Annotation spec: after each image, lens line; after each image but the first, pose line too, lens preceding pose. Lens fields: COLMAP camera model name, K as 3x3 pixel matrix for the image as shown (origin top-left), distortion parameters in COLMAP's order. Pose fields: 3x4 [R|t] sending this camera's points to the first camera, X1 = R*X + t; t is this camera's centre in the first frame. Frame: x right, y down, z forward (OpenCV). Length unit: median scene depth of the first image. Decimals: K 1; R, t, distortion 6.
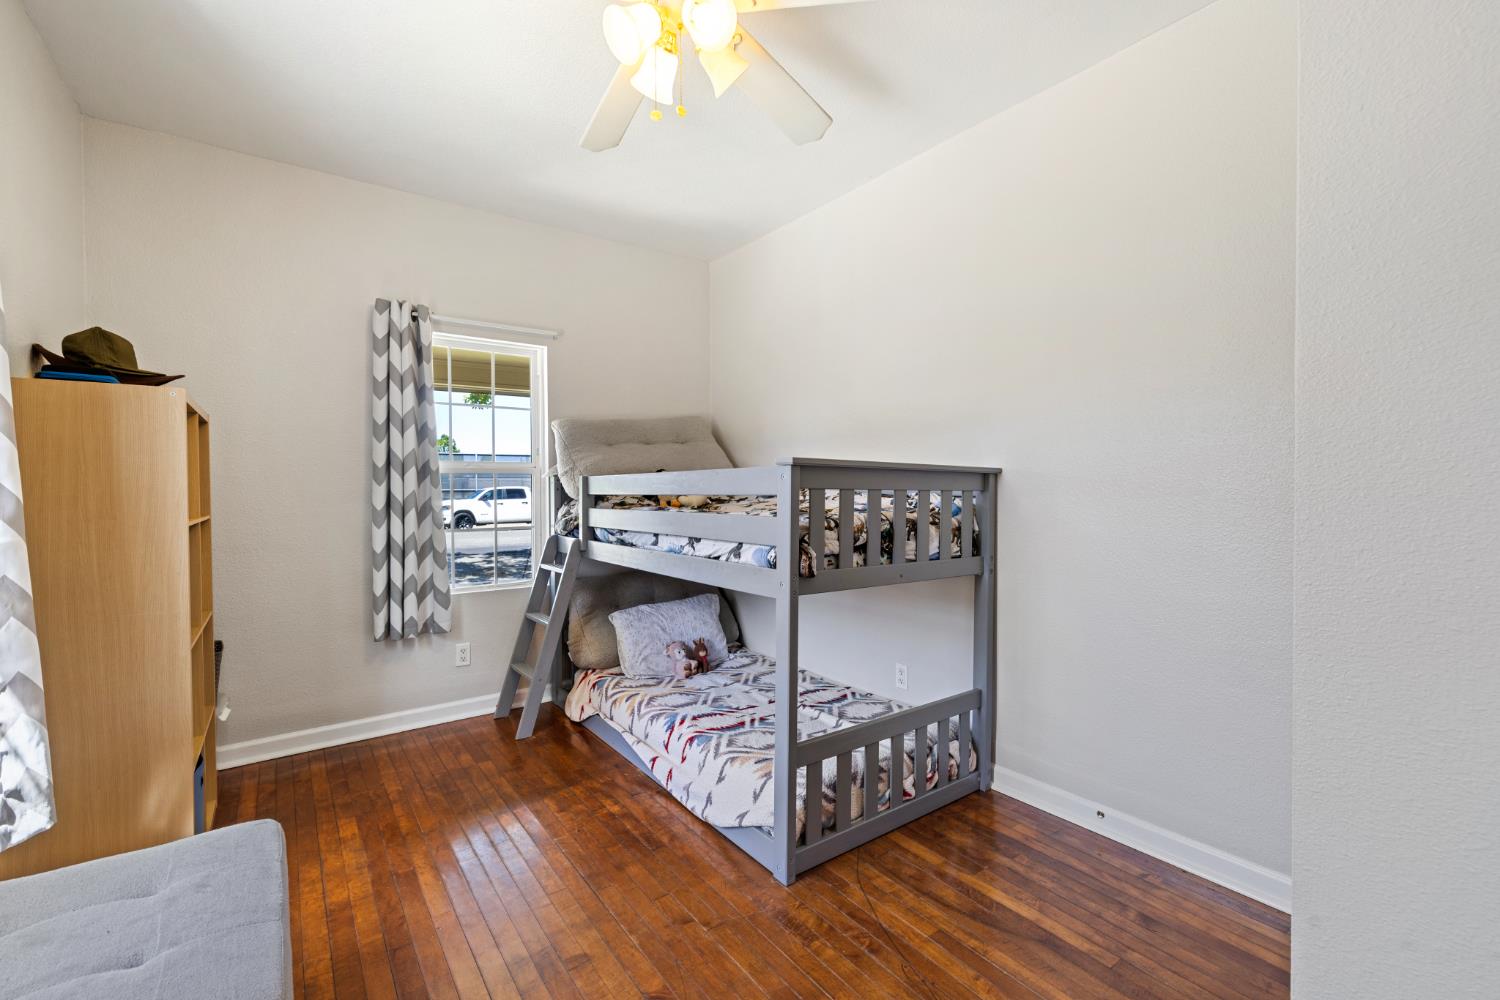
lens RADIAL K [[637.2, 0, 750.4], [0, 637.2, 495.8], [0, 0, 1]] dist [-0.002317, 0.001580]
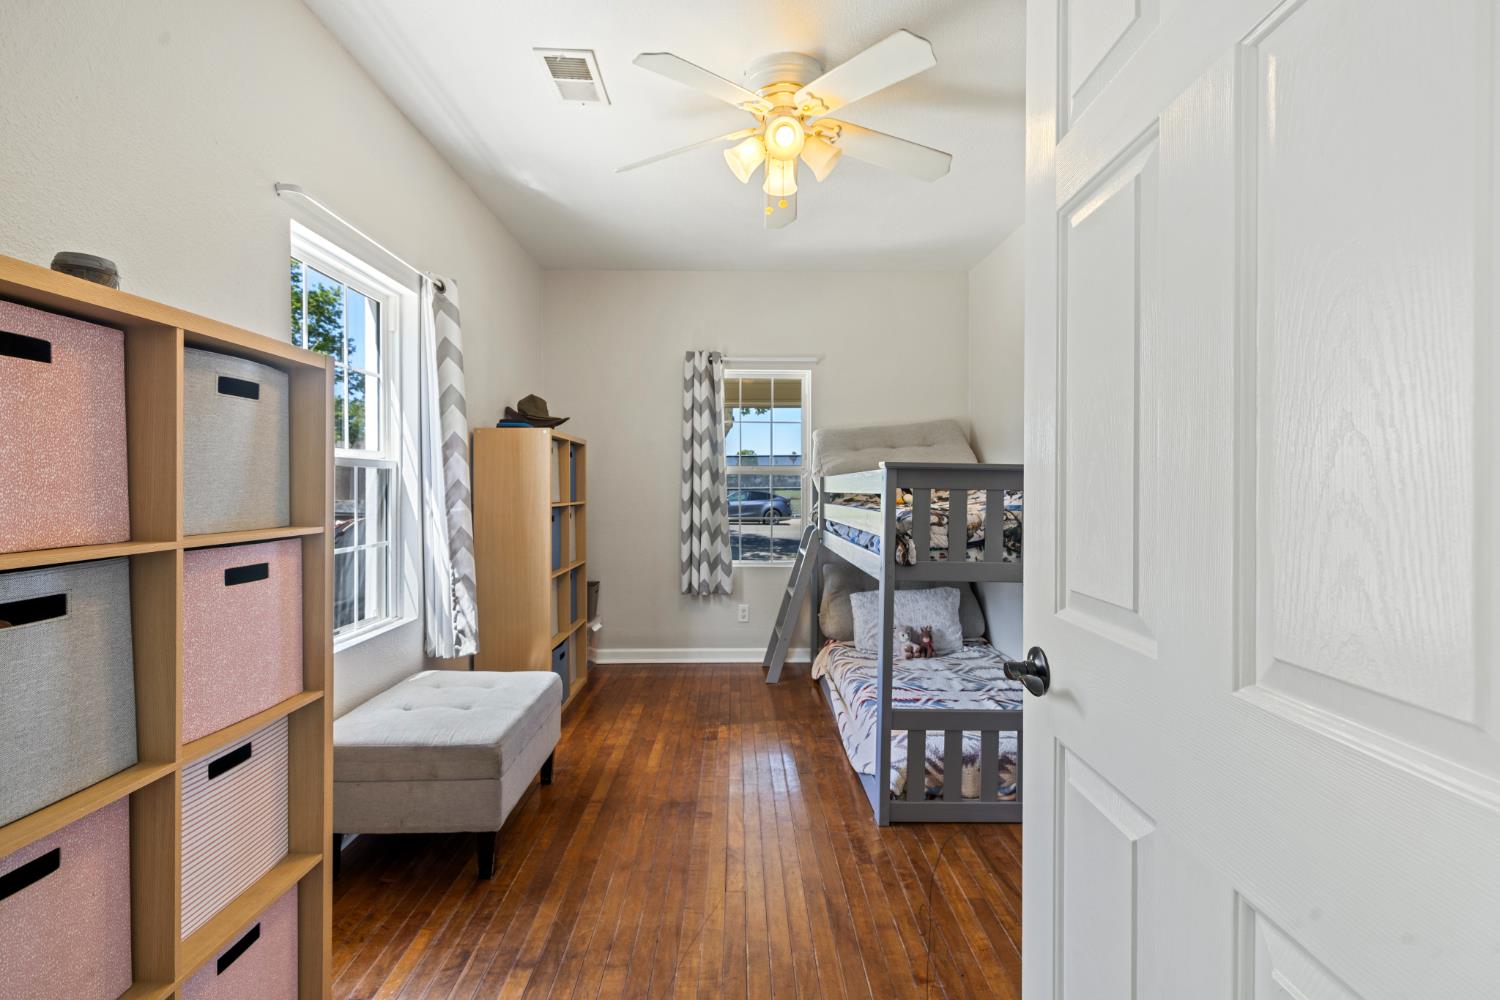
lens RADIAL K [[637.2, 0, 753.2], [0, 637.2, 494.7], [0, 0, 1]] dist [-0.002317, 0.001580]
pose [[0.816012, 0.013341, -0.577881, 0.350667], [-0.013030, 0.999904, 0.004684, -0.001019], [0.577888, 0.003707, 0.816107, -0.062876]]
